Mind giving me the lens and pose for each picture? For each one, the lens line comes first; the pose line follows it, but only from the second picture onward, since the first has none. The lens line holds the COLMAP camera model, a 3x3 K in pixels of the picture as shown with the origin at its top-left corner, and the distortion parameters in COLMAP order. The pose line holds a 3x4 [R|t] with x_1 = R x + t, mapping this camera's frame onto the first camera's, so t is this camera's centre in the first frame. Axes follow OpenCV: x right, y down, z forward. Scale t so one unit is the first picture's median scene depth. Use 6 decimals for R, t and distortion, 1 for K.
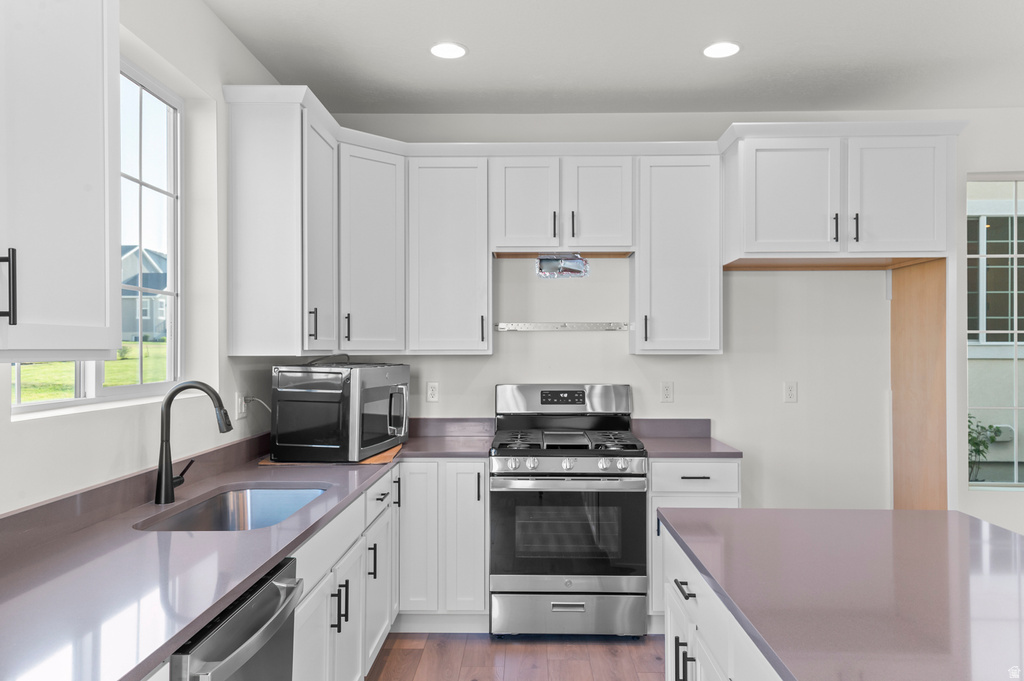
lens RADIAL K [[744.9, 0, 512.0], [0, 744.9, 340.5], [0, 0, 1]] dist [0.007116, 0.000356]
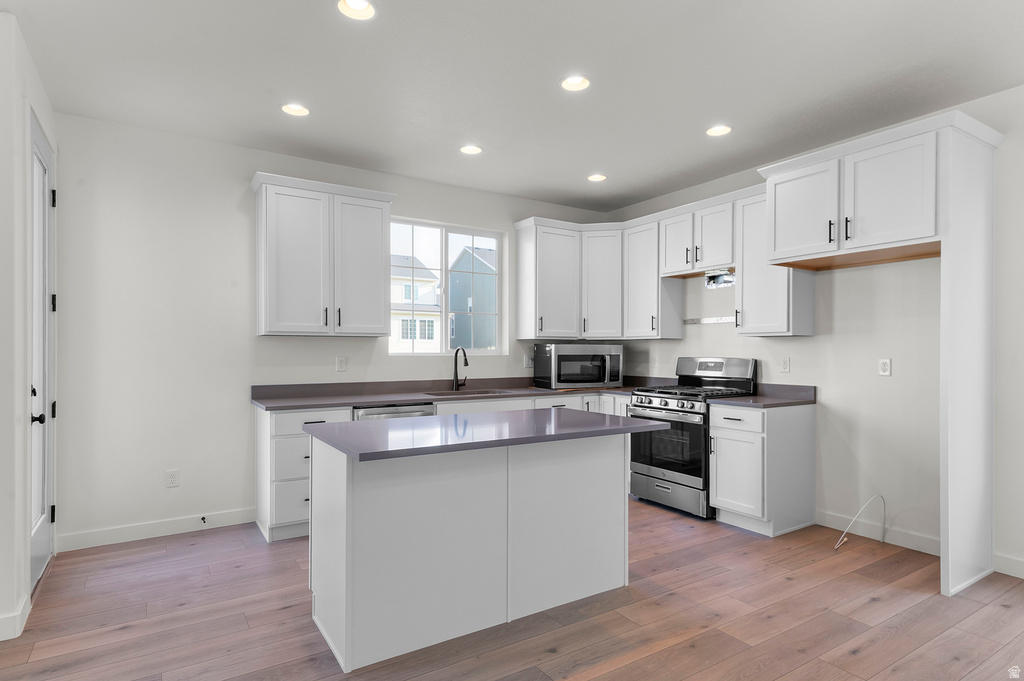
lens RADIAL K [[558.5, 0, 511.9], [0, 558.5, 350.9], [0, 0, 1]] dist [0.004521, -0.000537]
pose [[0.551888, 0.001405, -0.833917, 0.838676], [0.009984, 0.999916, 0.008292, 0.032875], [0.833859, -0.012902, 0.551827, 0.025793]]
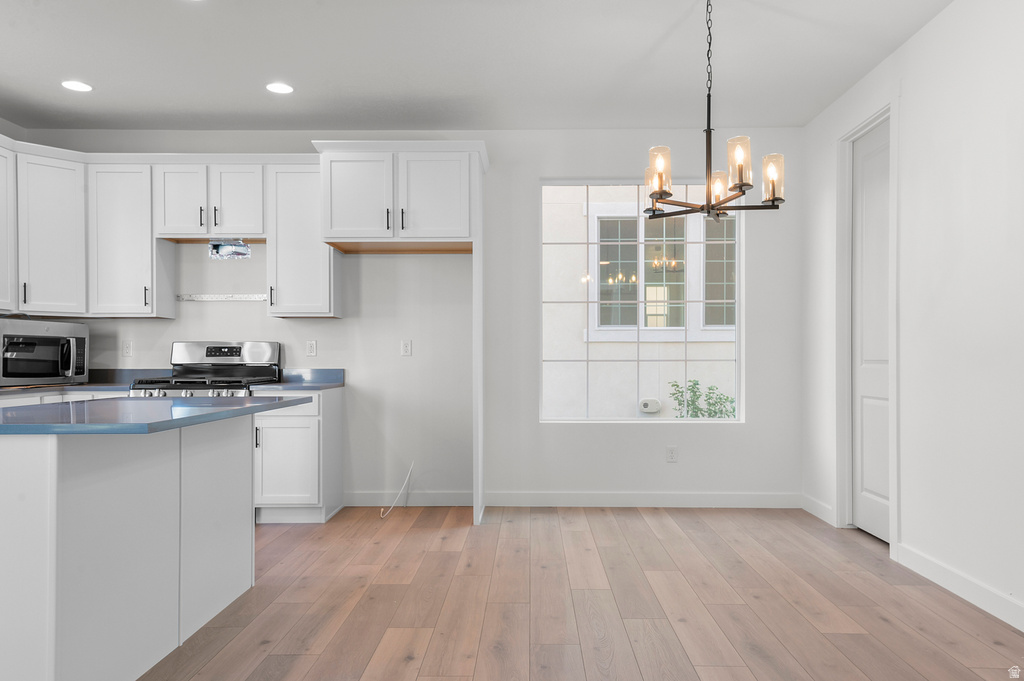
lens RADIAL K [[767.8, 0, 529.1], [0, 767.8, 359.7], [0, 0, 1]] dist [0.028938, 0.001379]
pose [[0.999899, -0.001537, 0.014127, 0.607201], [0.001335, 0.999897, 0.014297, 0.075563], [-0.014147, -0.014277, 0.999798, -0.362925]]
